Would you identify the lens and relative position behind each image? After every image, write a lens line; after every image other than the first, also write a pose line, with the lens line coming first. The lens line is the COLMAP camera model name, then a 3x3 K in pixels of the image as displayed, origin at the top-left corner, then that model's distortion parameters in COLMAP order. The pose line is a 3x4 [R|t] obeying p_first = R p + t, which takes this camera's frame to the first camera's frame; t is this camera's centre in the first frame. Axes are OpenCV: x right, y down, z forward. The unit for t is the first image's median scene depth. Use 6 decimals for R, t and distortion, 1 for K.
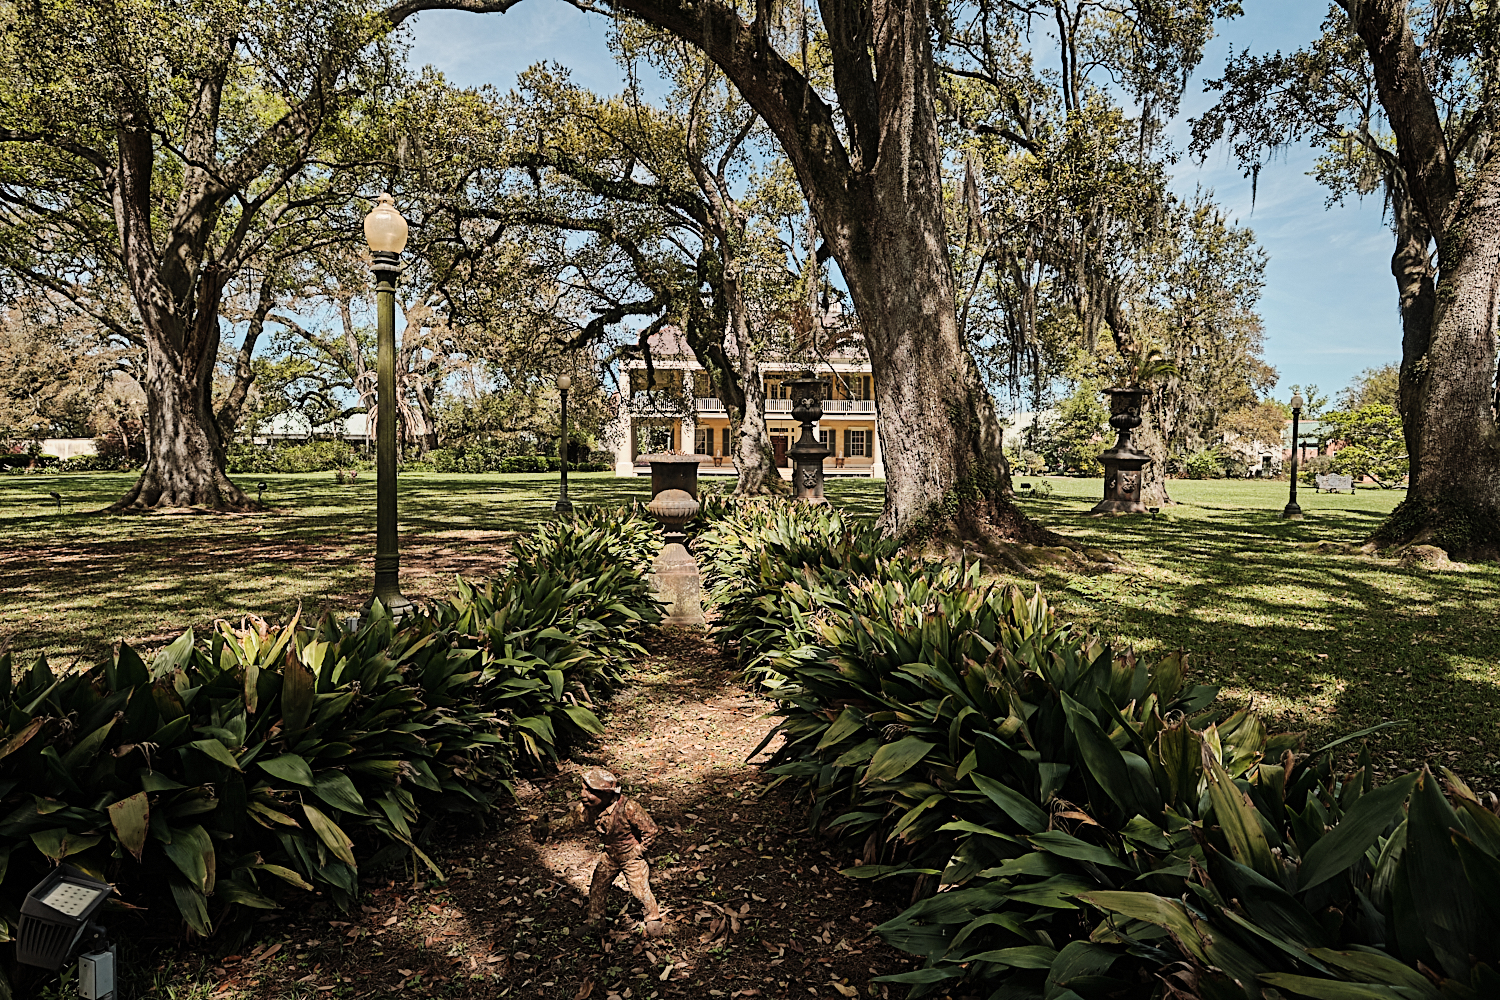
lens RADIAL K [[898.9, 0, 750.2], [0, 898.9, 491.5], [0, 0, 1]] dist [-0.002124, -0.001093]
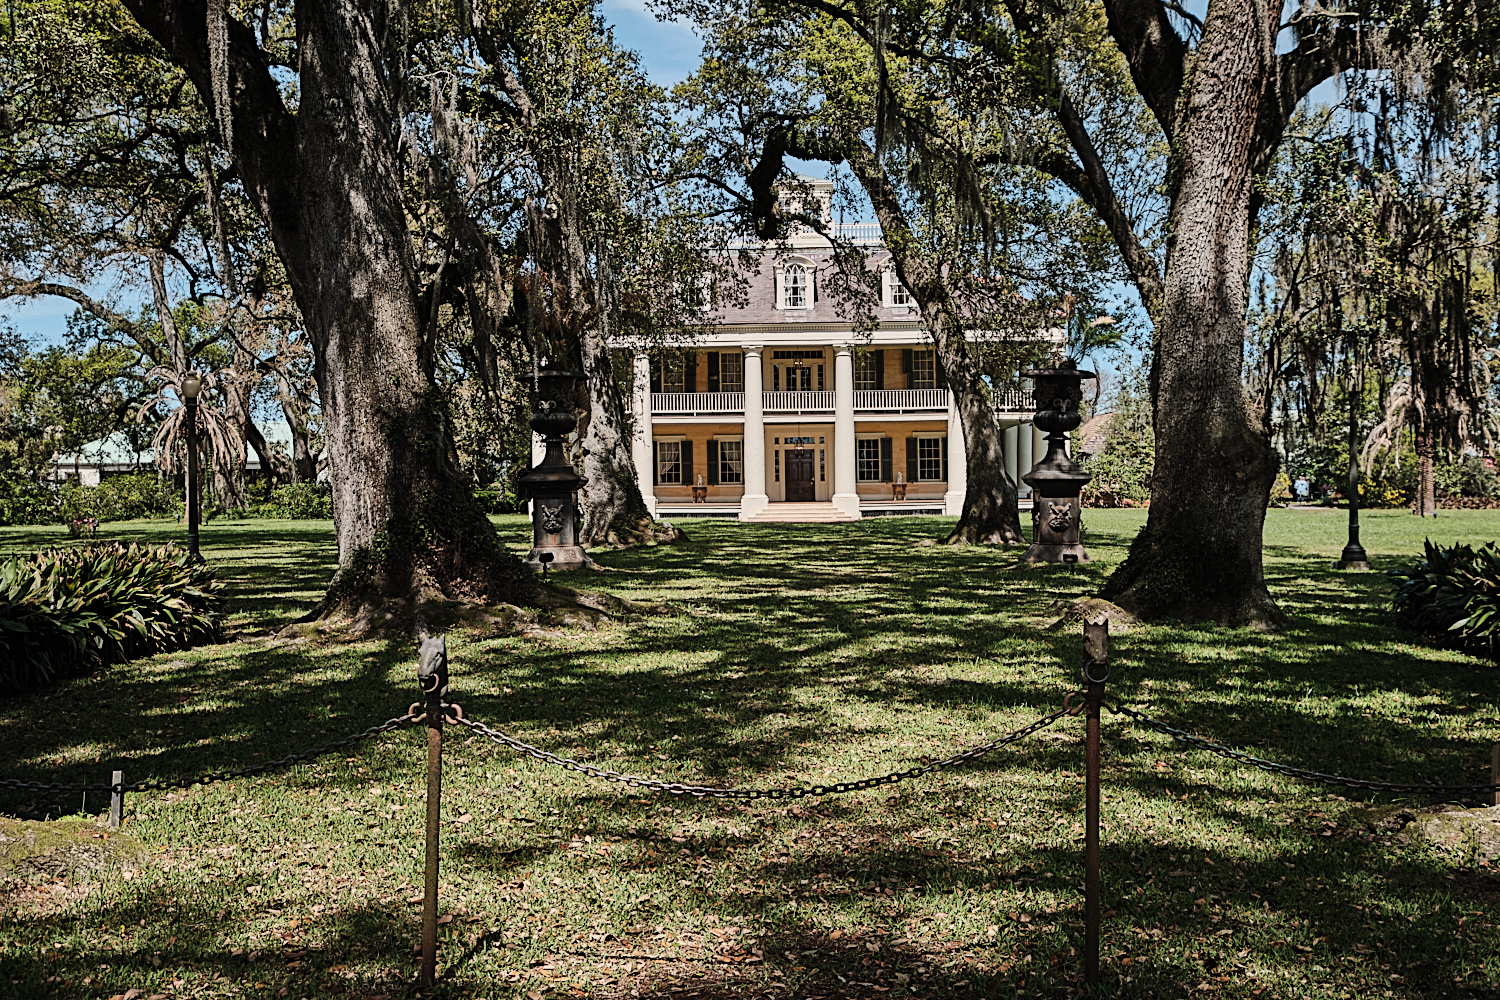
lens RADIAL K [[1538.0, 0, 751.2], [0, 1538.0, 502.6], [0, 0, 1]] dist [-0.003530, 0.000000]
pose [[0.990008, -0.019230, -0.139693, 0.267500], [0.015465, 0.999489, -0.027983, 0.005861], [0.140159, 0.025543, 0.989799, -0.086788]]
